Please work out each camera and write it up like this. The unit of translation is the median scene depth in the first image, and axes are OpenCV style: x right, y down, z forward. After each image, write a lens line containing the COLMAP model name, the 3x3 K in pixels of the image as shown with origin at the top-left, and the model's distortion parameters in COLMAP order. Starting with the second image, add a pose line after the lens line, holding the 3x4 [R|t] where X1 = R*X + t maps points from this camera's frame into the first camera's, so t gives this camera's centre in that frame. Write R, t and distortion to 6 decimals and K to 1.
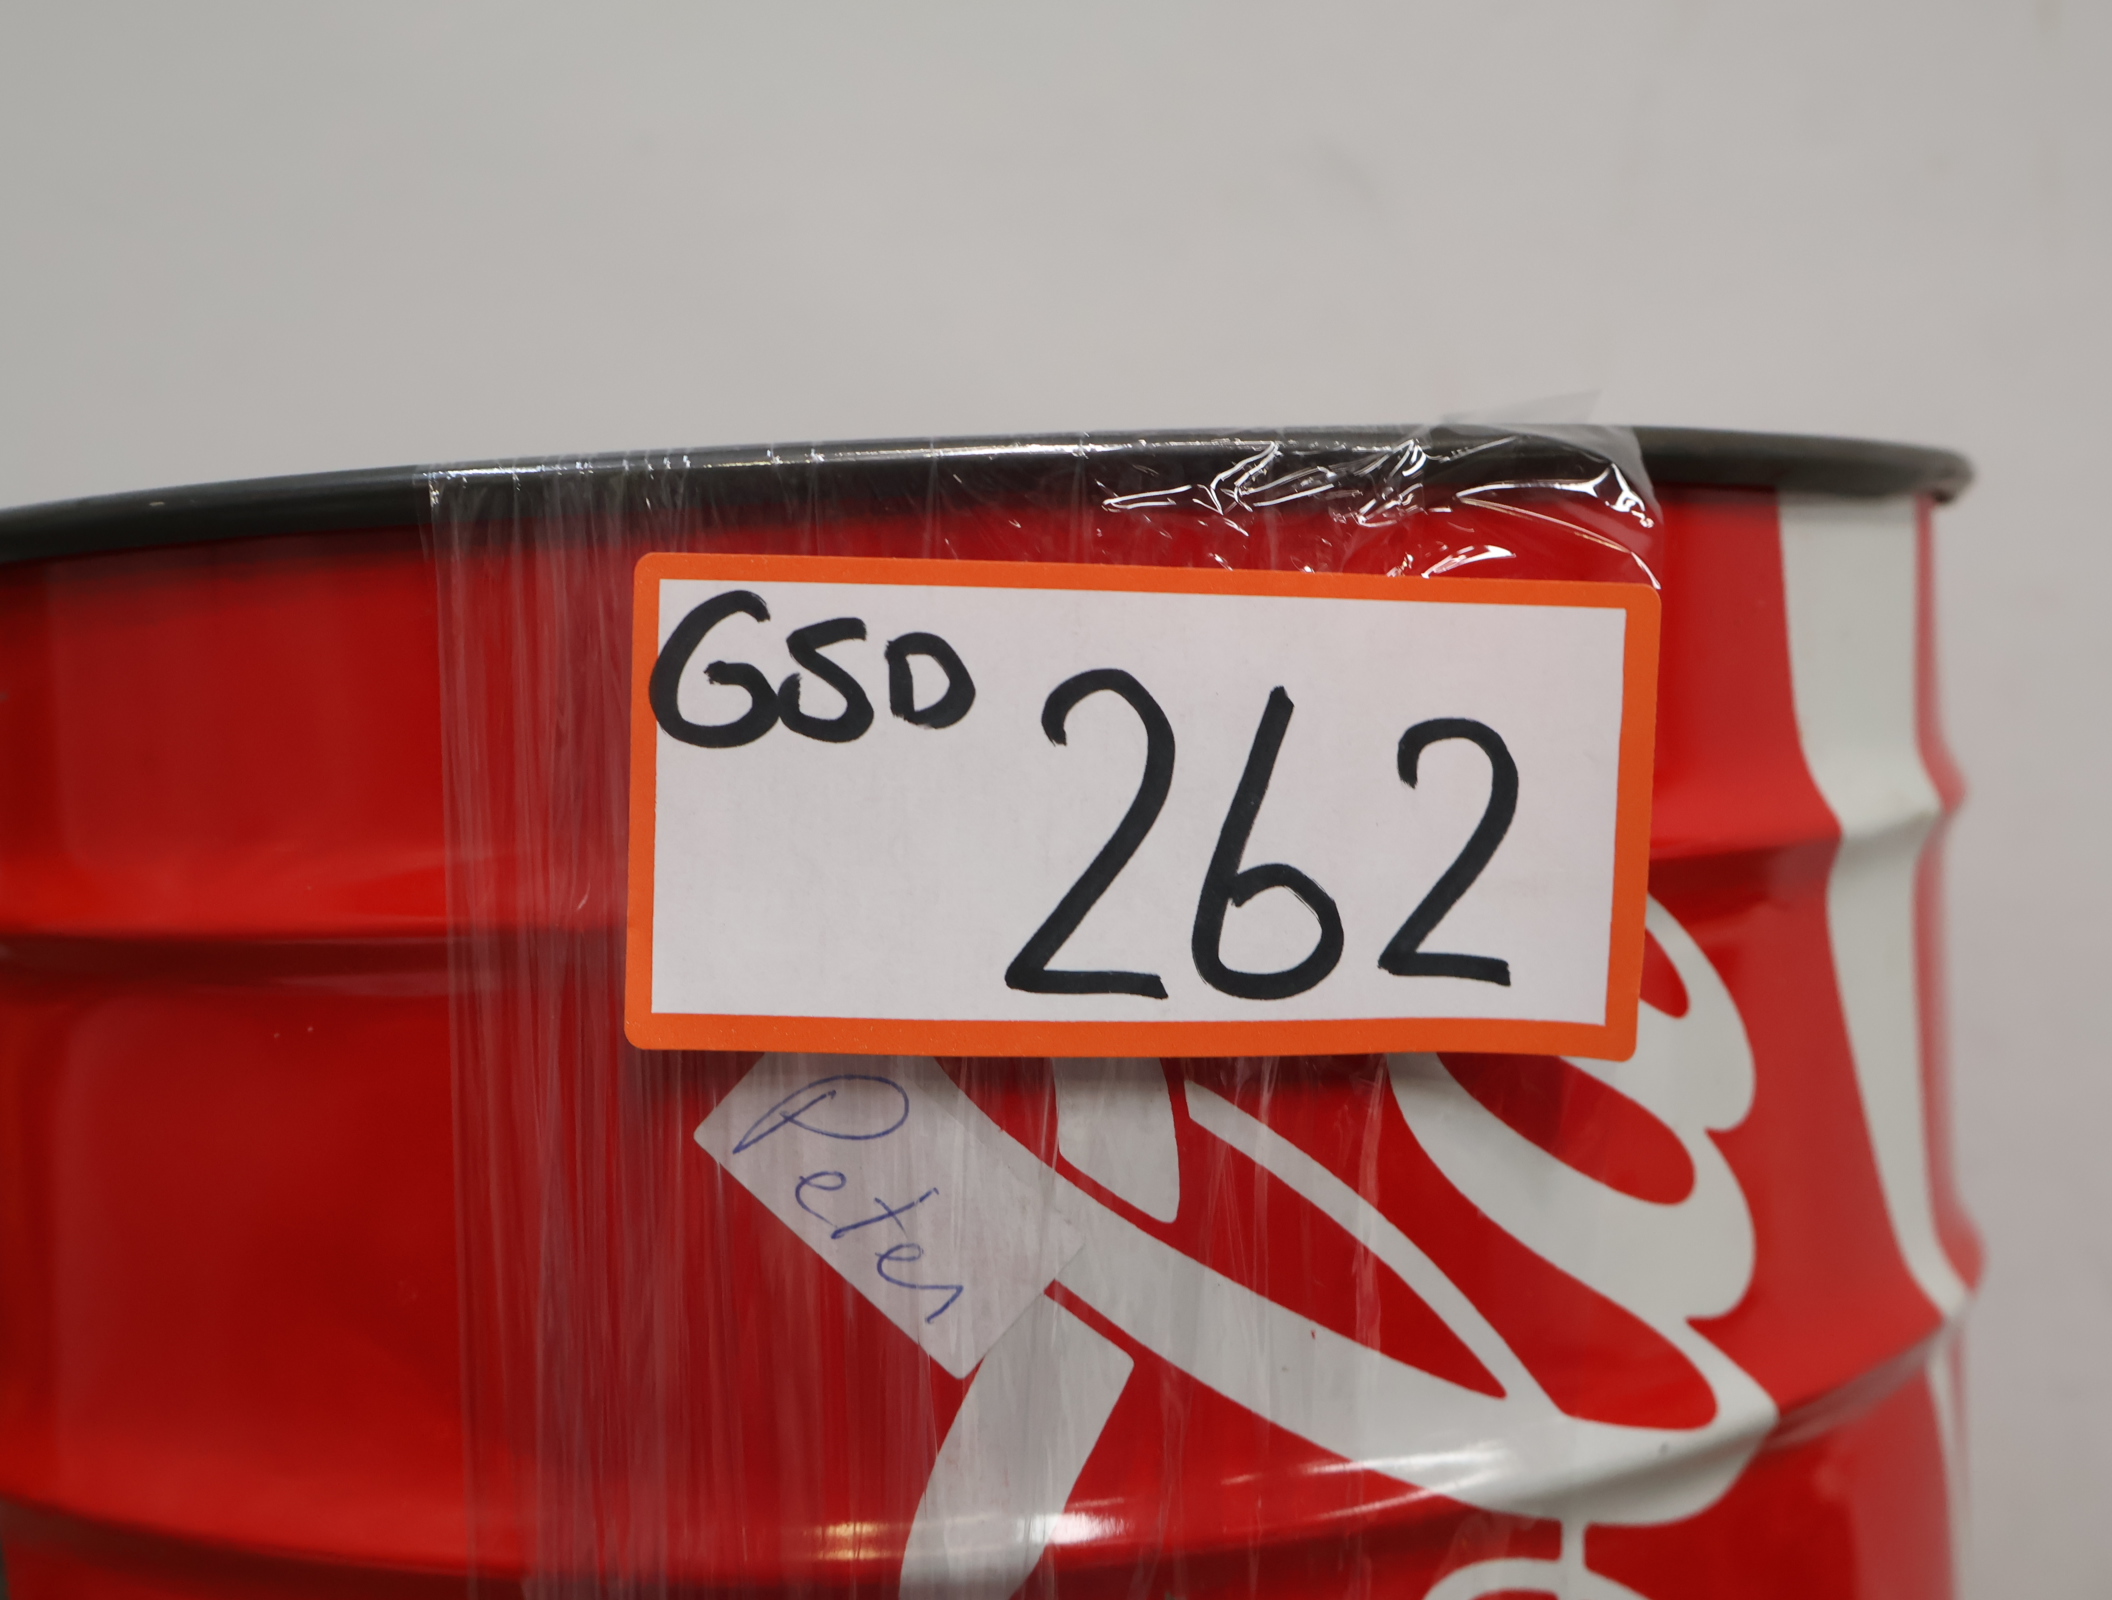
lens RADIAL K [[2340.7, 0, 1054.8], [0, 2340.7, 799.3], [0, 0, 1]] dist [-0.005874, 0.000000]
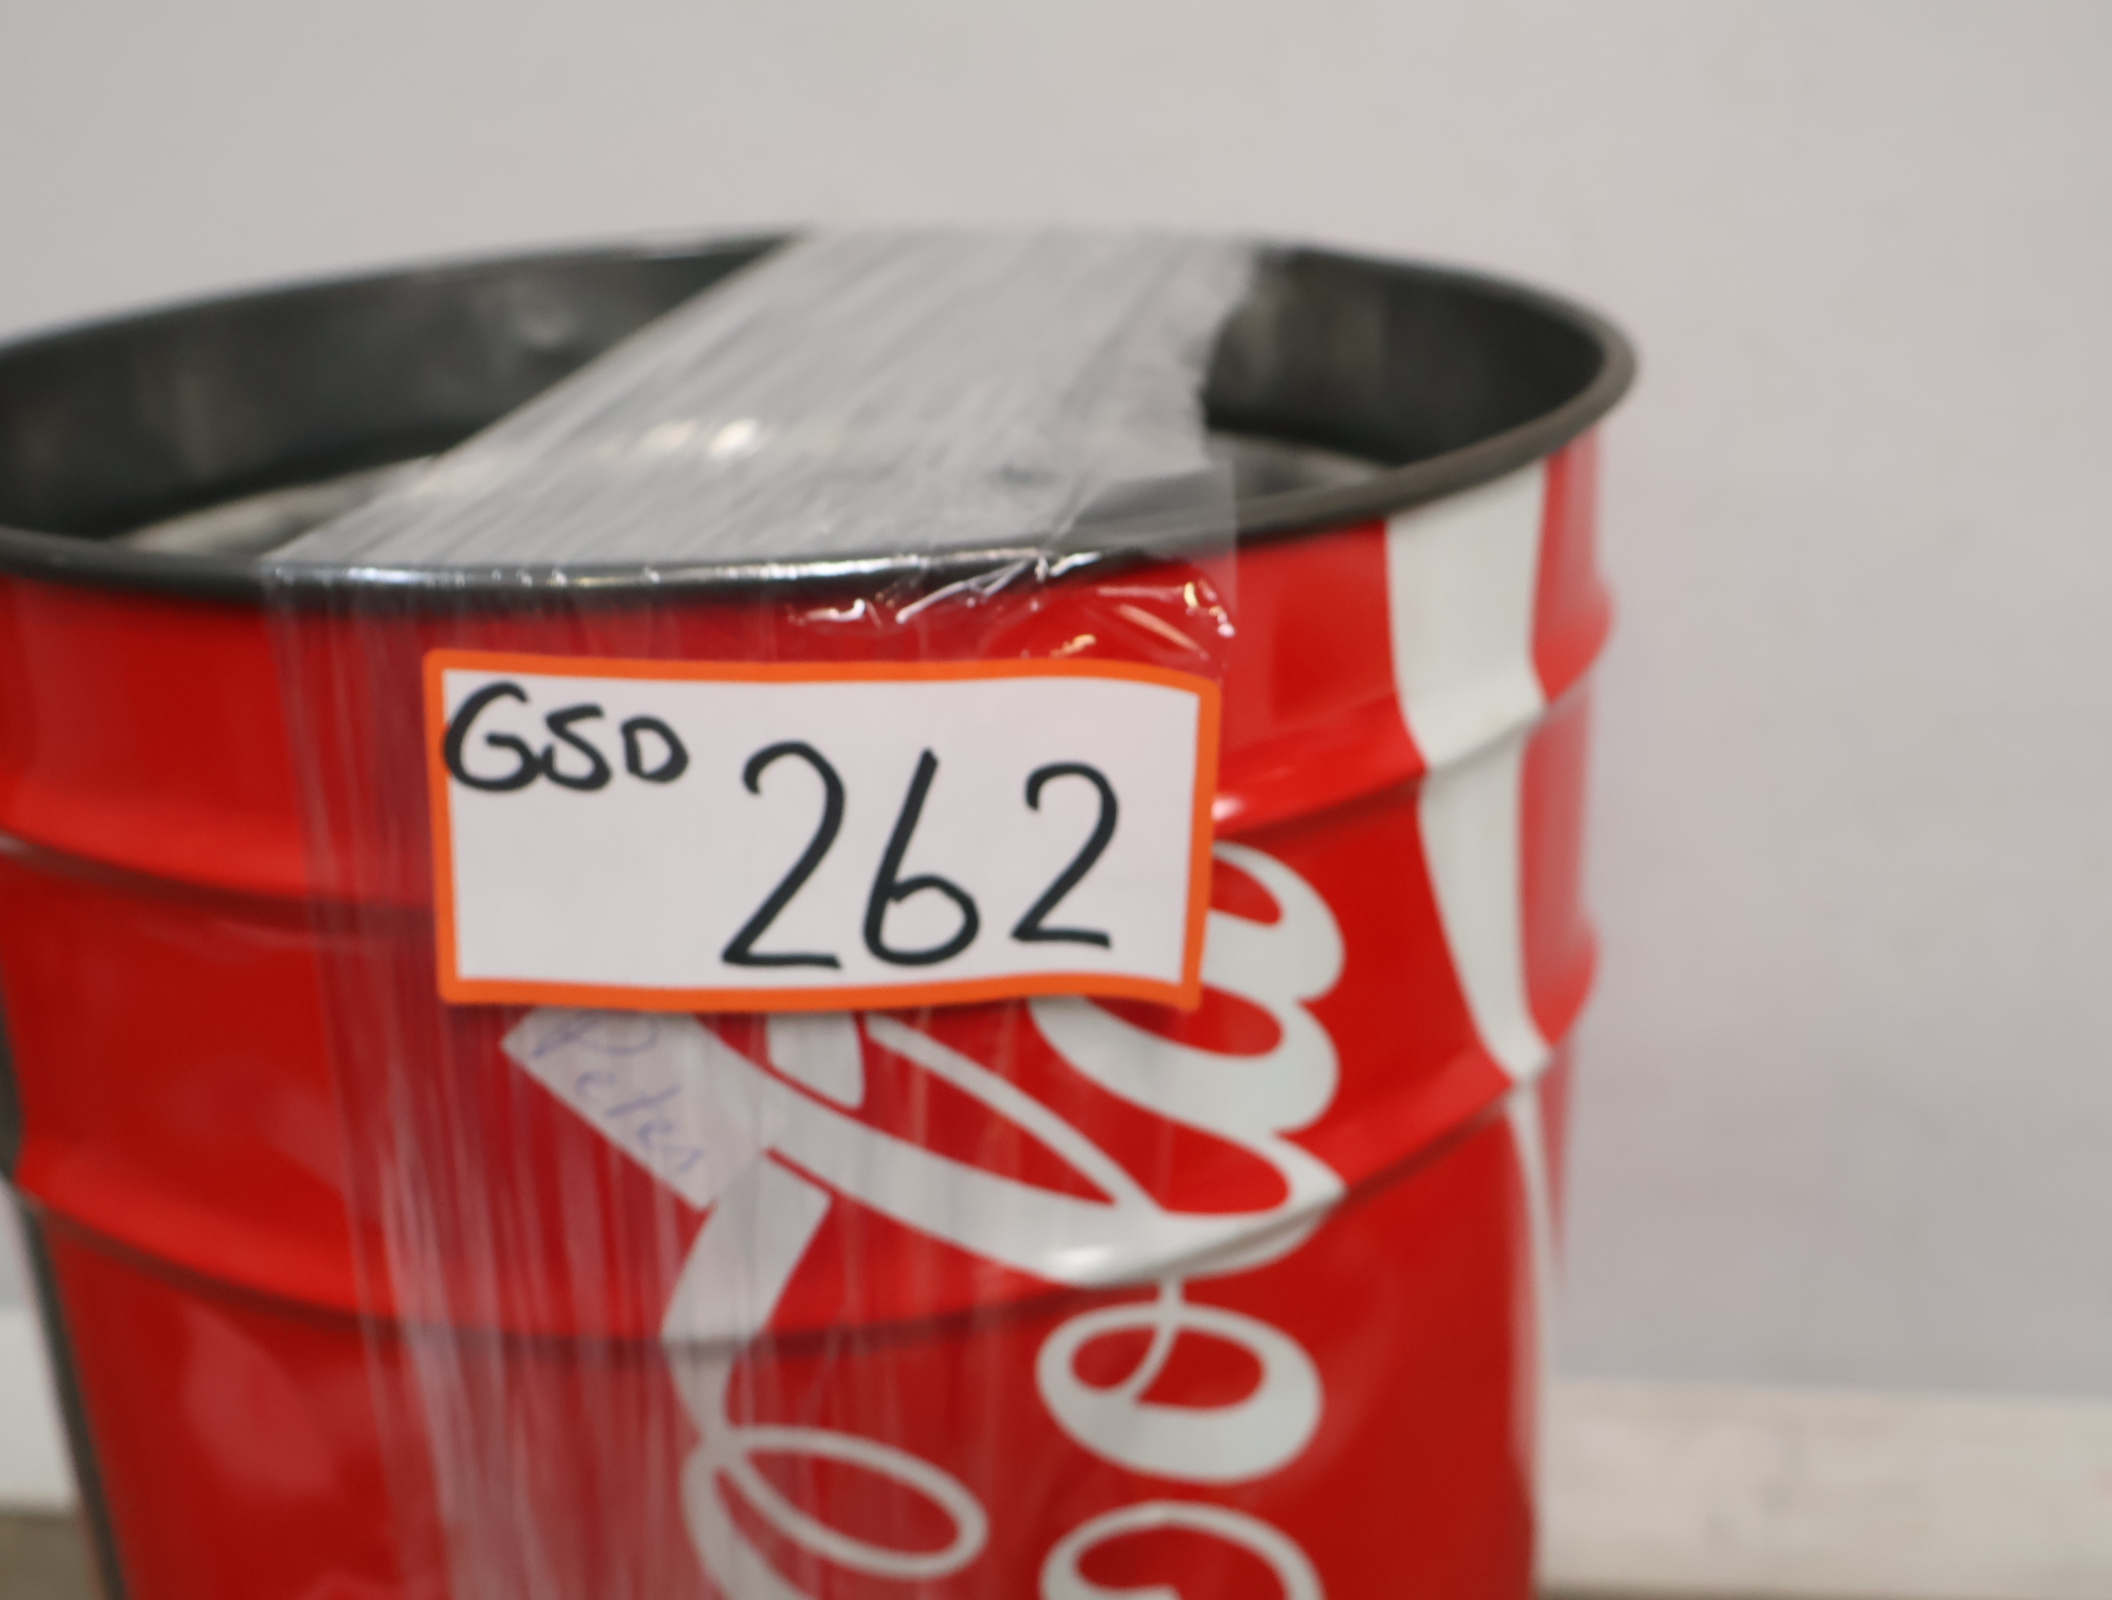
lens RADIAL K [[2340.7, 0, 1052.2], [0, 2340.7, 805.5], [0, 0, 1]] dist [-0.005874, 0.000000]
pose [[0.999520, 0.025793, -0.017138, 0.186679], [-0.018998, 0.947764, 0.318406, -0.430118], [0.024456, -0.317928, 0.947799, -0.235867]]
